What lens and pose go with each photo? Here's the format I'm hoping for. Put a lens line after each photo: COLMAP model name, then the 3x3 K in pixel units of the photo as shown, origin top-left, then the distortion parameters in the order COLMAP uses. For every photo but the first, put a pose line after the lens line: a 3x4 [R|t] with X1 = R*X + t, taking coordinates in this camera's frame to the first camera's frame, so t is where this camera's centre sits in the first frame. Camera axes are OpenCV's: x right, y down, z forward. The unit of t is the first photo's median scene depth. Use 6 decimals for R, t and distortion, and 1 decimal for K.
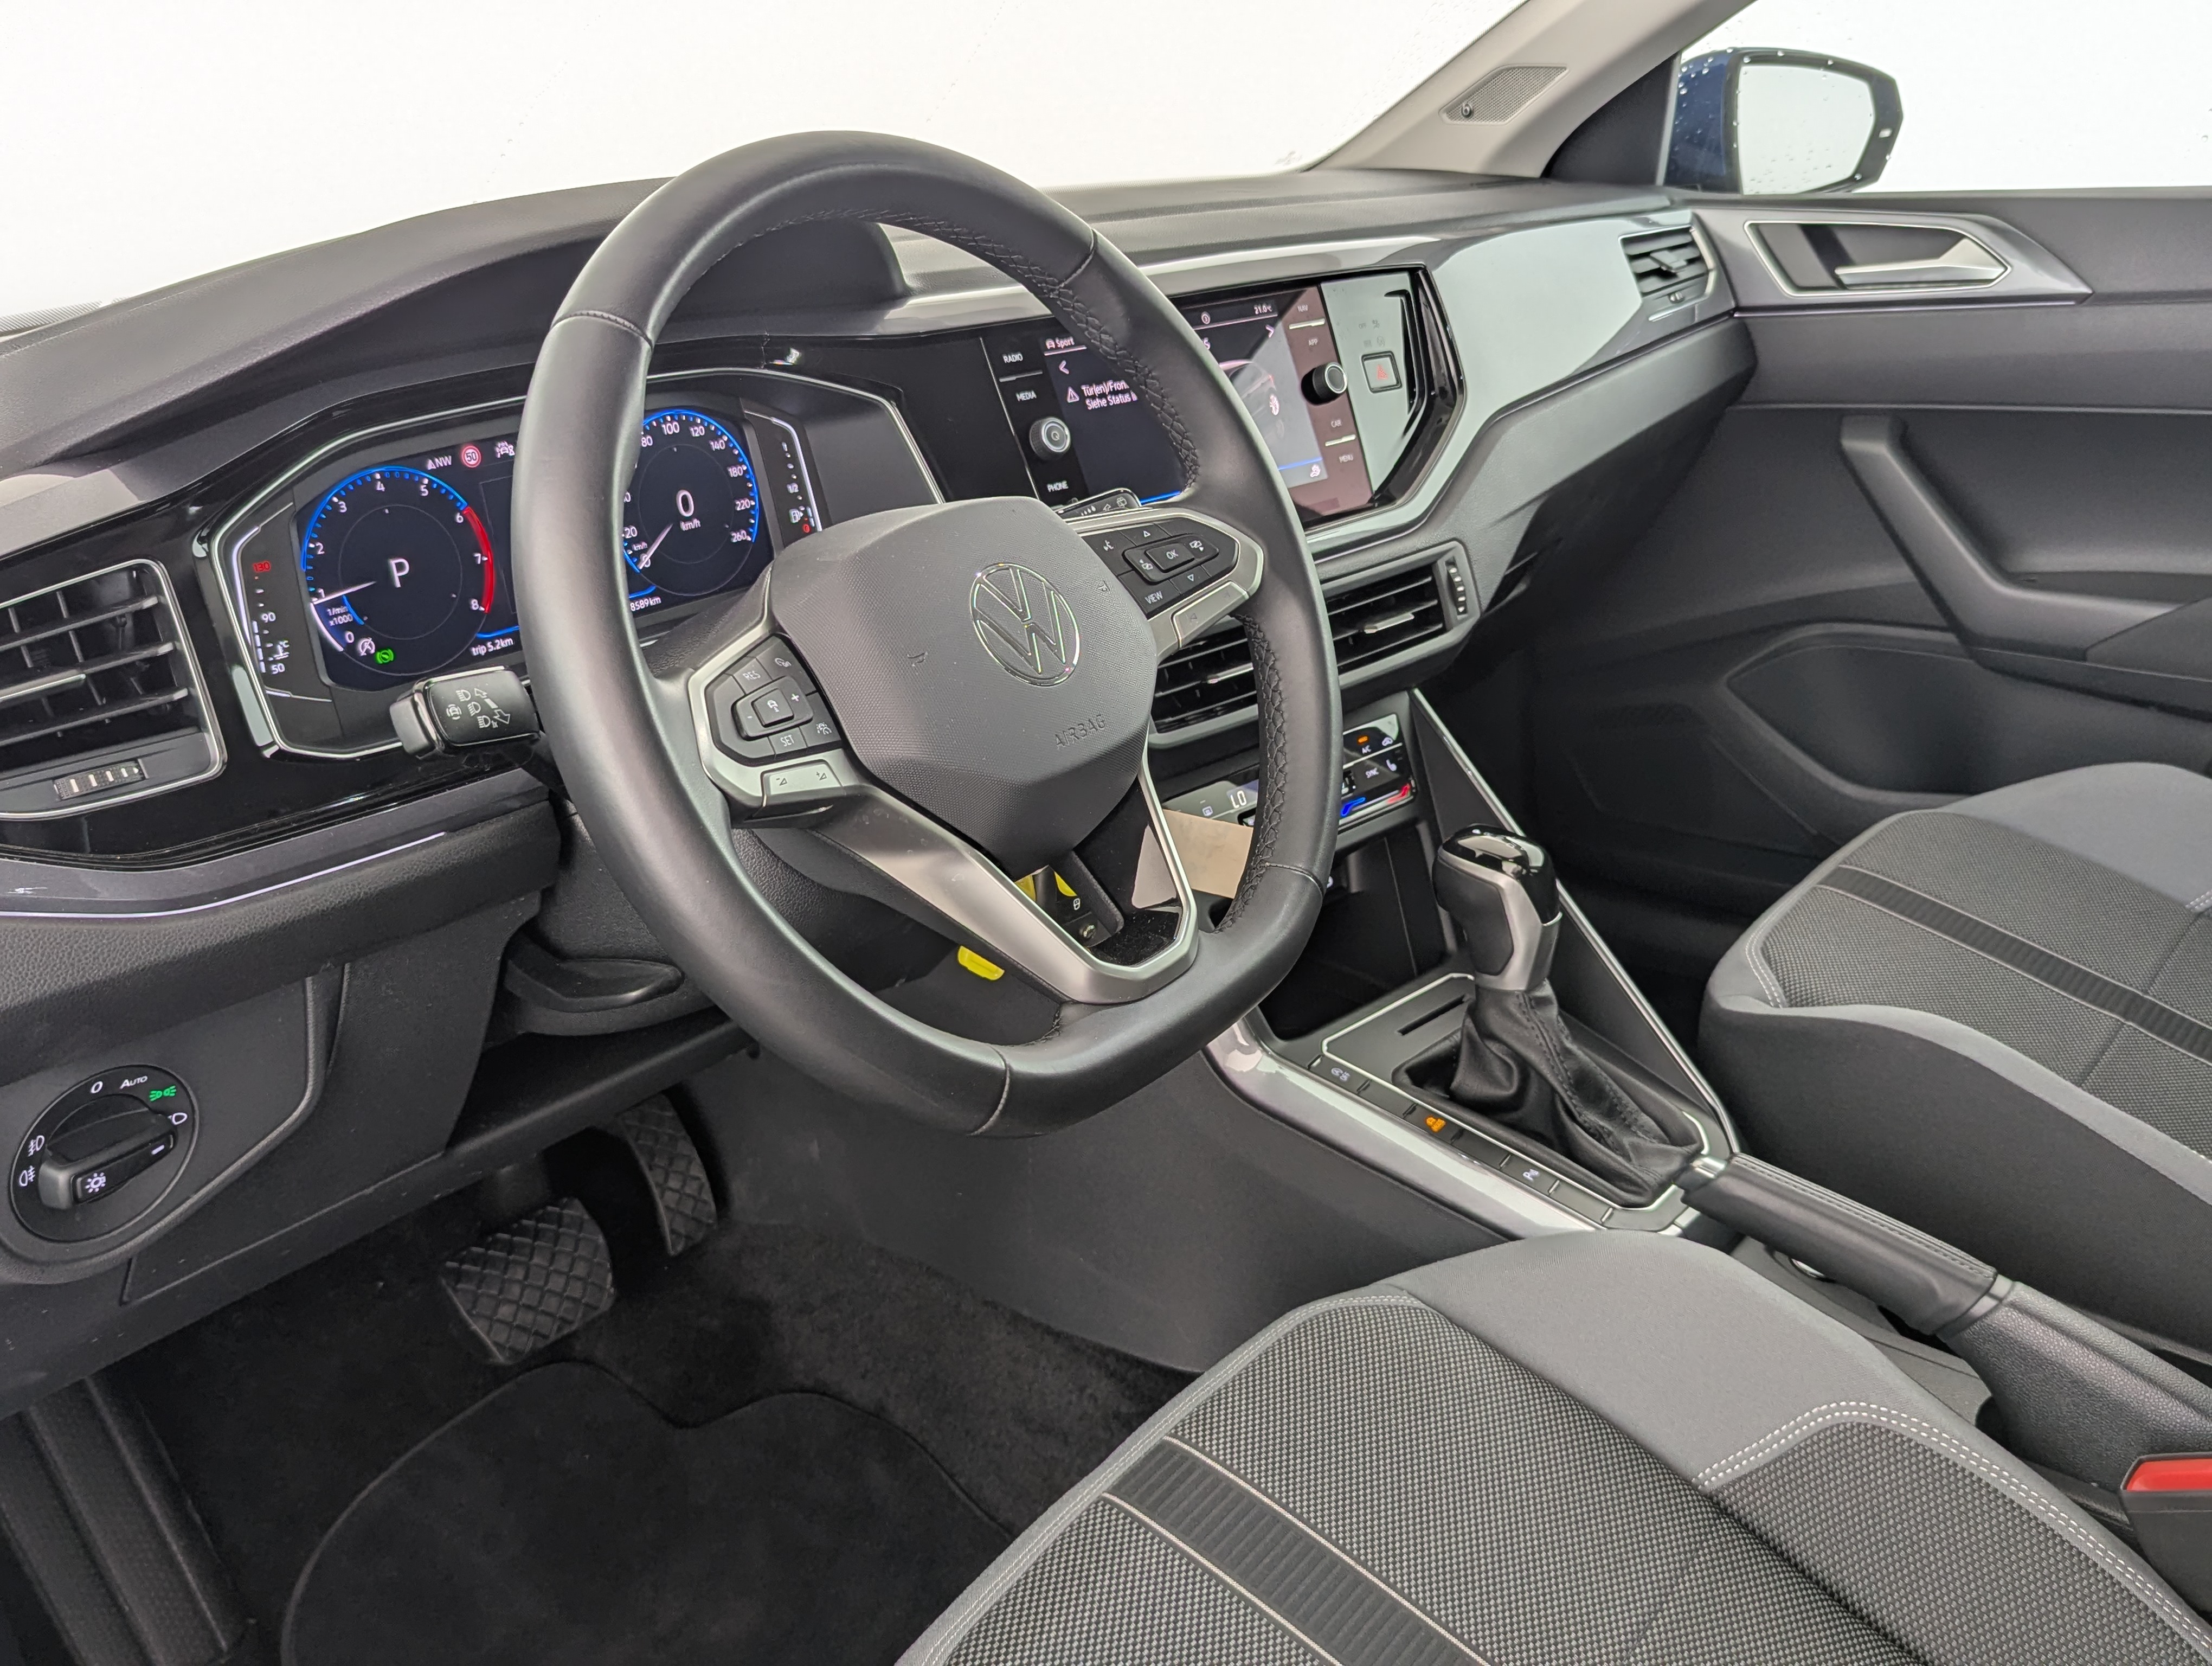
lens RADIAL K [[1986.3, 0, 1111.4], [0, 1986.3, 830.9], [0, 0, 1]] dist [0.041946, -0.107622]
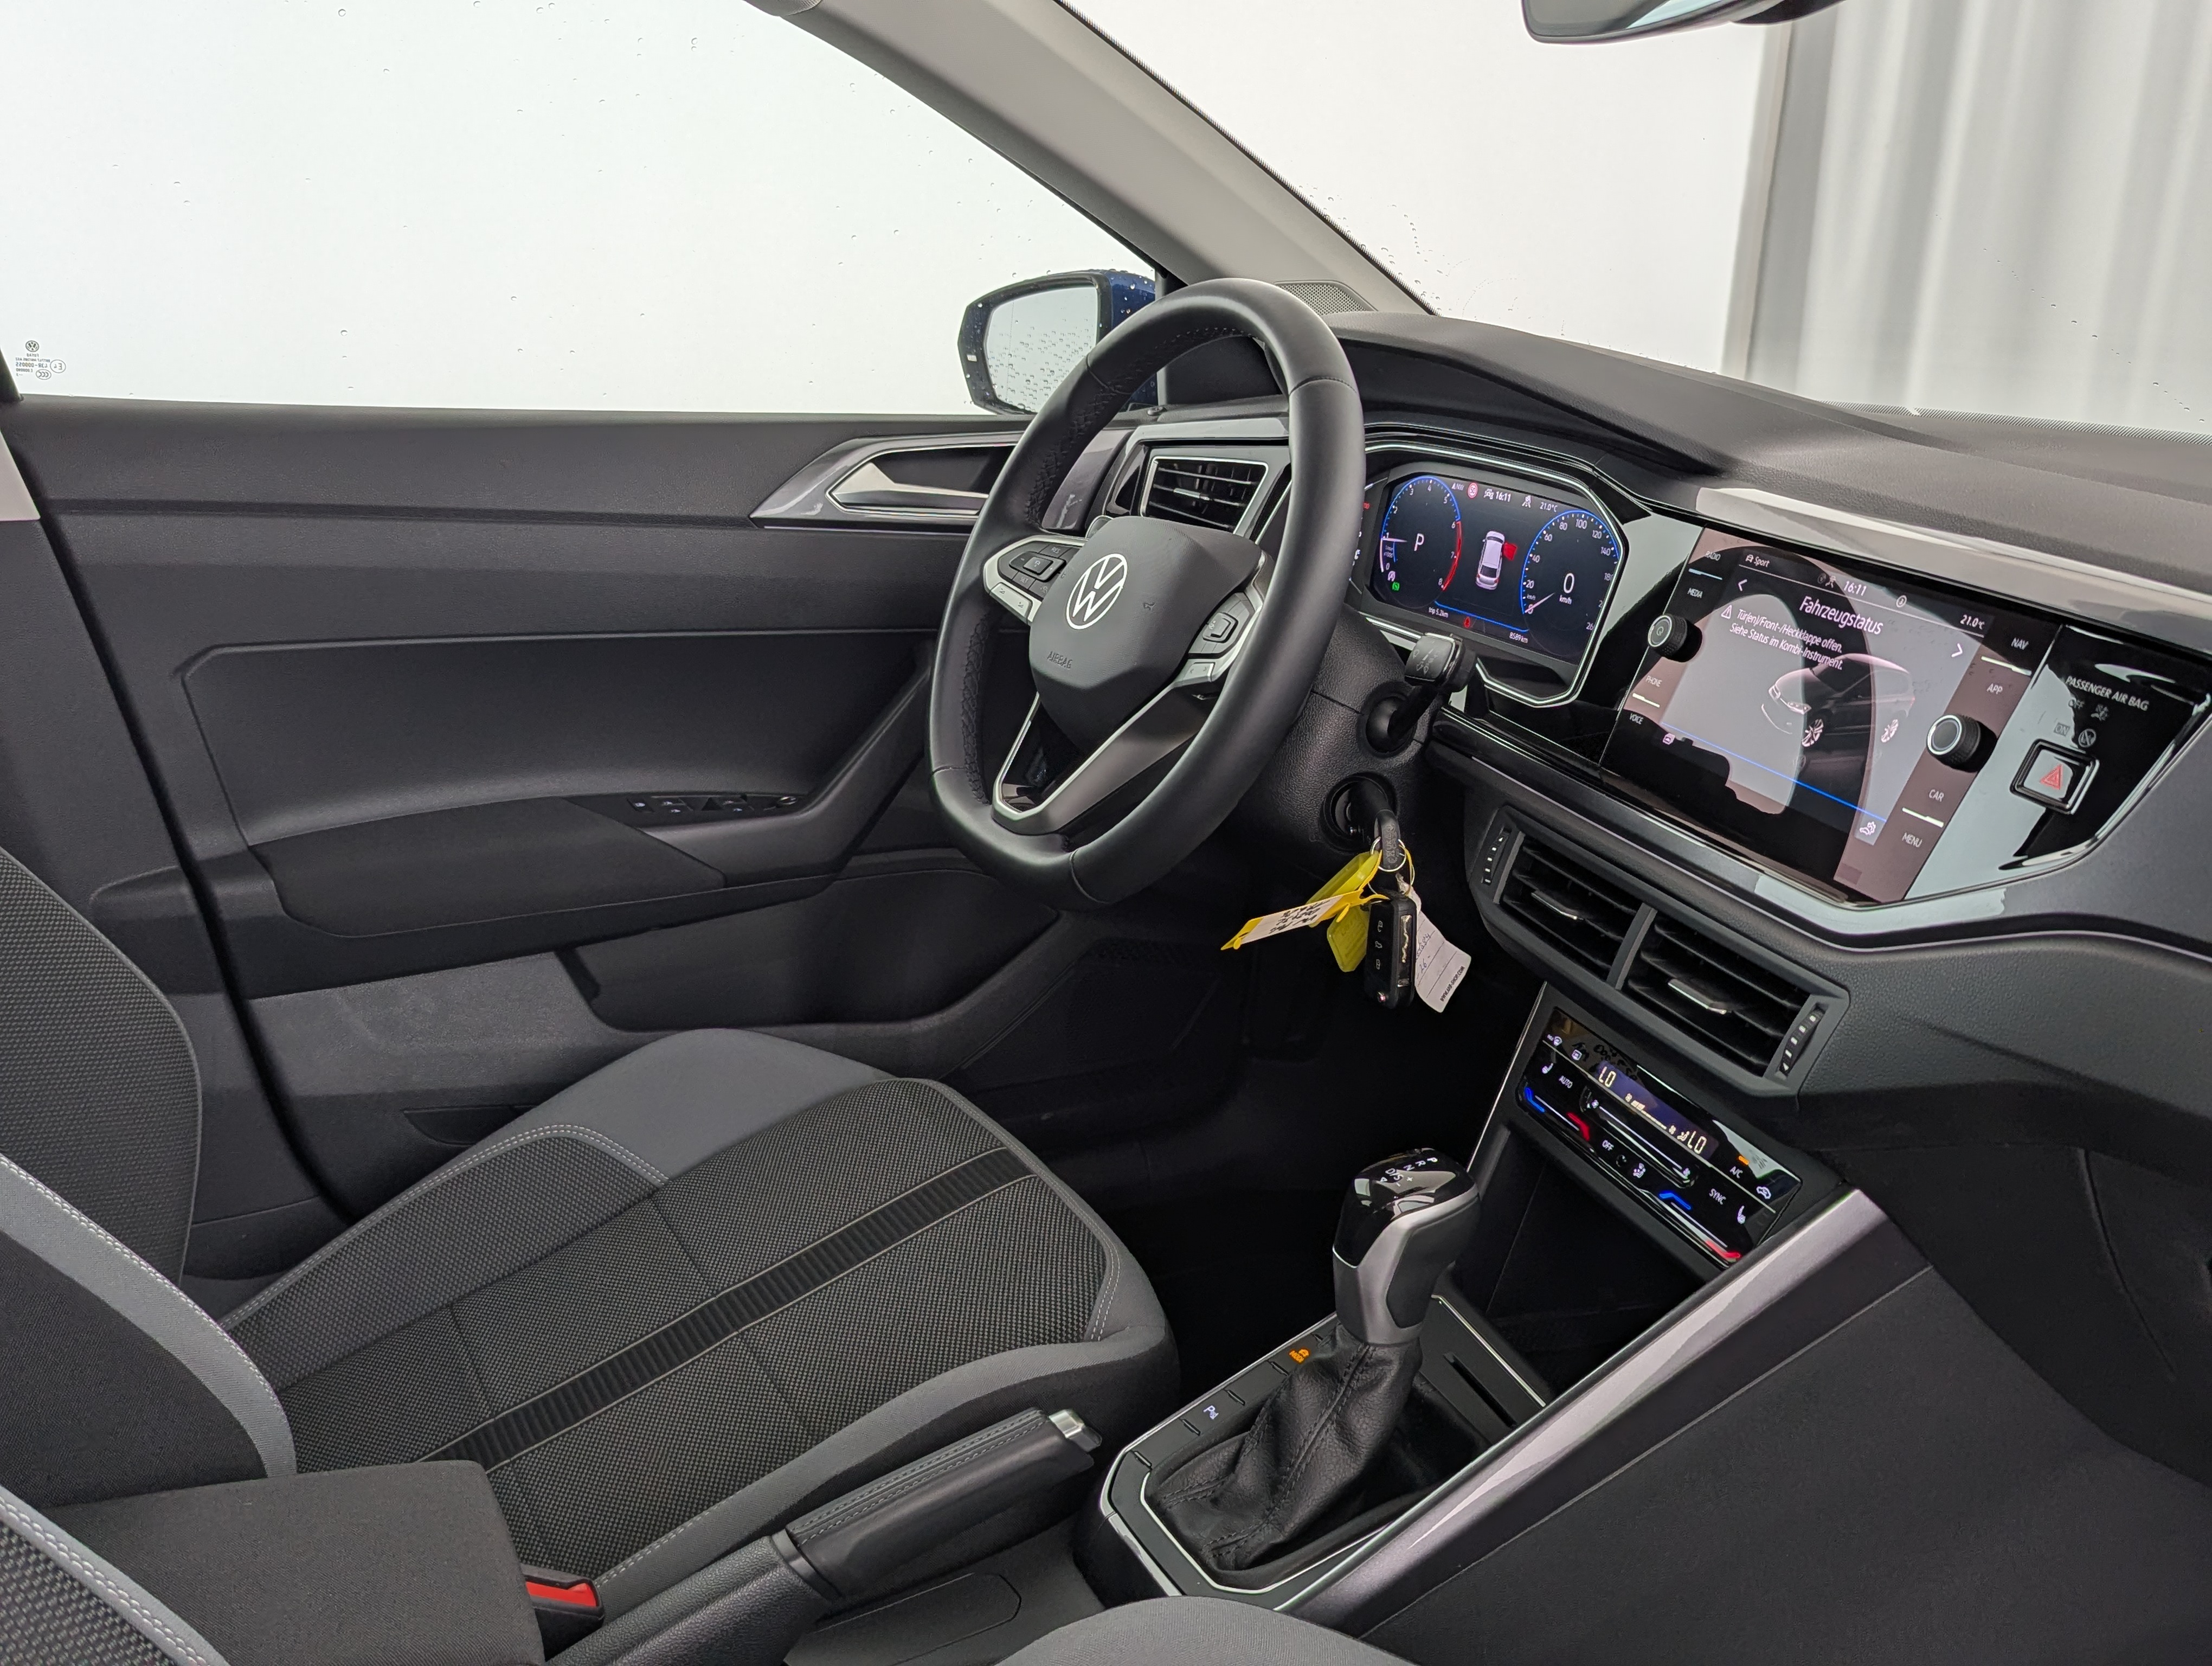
lens RADIAL K [[1986.3, 0, 1093.5], [0, 1986.3, 853.1], [0, 0, 1]] dist [0.041946, -0.107622]
pose [[-0.410723, 0.315314, -0.855502, 1.149008], [-0.340101, 0.817592, 0.464623, -0.560486], [0.845954, 0.481789, -0.228565, 1.232625]]
